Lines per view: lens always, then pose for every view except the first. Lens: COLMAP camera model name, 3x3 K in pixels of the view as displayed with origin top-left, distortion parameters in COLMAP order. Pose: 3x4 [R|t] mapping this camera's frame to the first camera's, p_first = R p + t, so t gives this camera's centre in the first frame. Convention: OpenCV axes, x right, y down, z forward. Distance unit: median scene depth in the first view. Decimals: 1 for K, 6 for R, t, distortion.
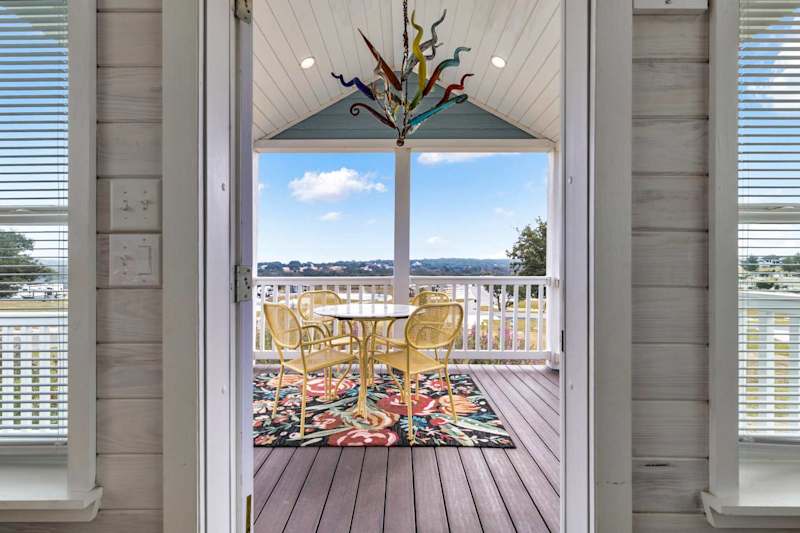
lens RADIAL K [[362.6, 0, 396.8], [0, 362.6, 266.5], [0, 0, 1]] dist [-0.000233, -0.000190]
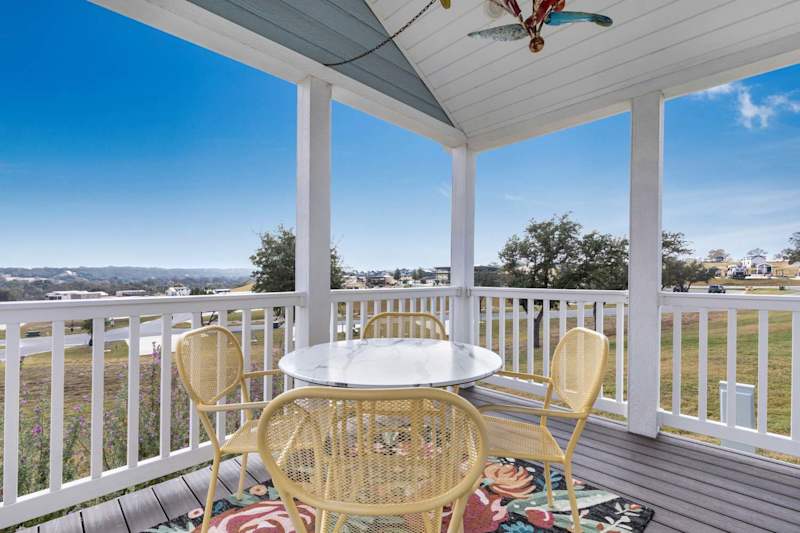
lens RADIAL K [[364.7, 0, 401.0], [0, 364.7, 277.5], [0, 0, 1]] dist [-0.002282, -0.000291]
pose [[0.703638, -0.003309, 0.710551, -0.466940], [0.001875, 0.999994, 0.002801, 0.006636], [-0.710556, -0.000639, 0.703641, 0.671397]]
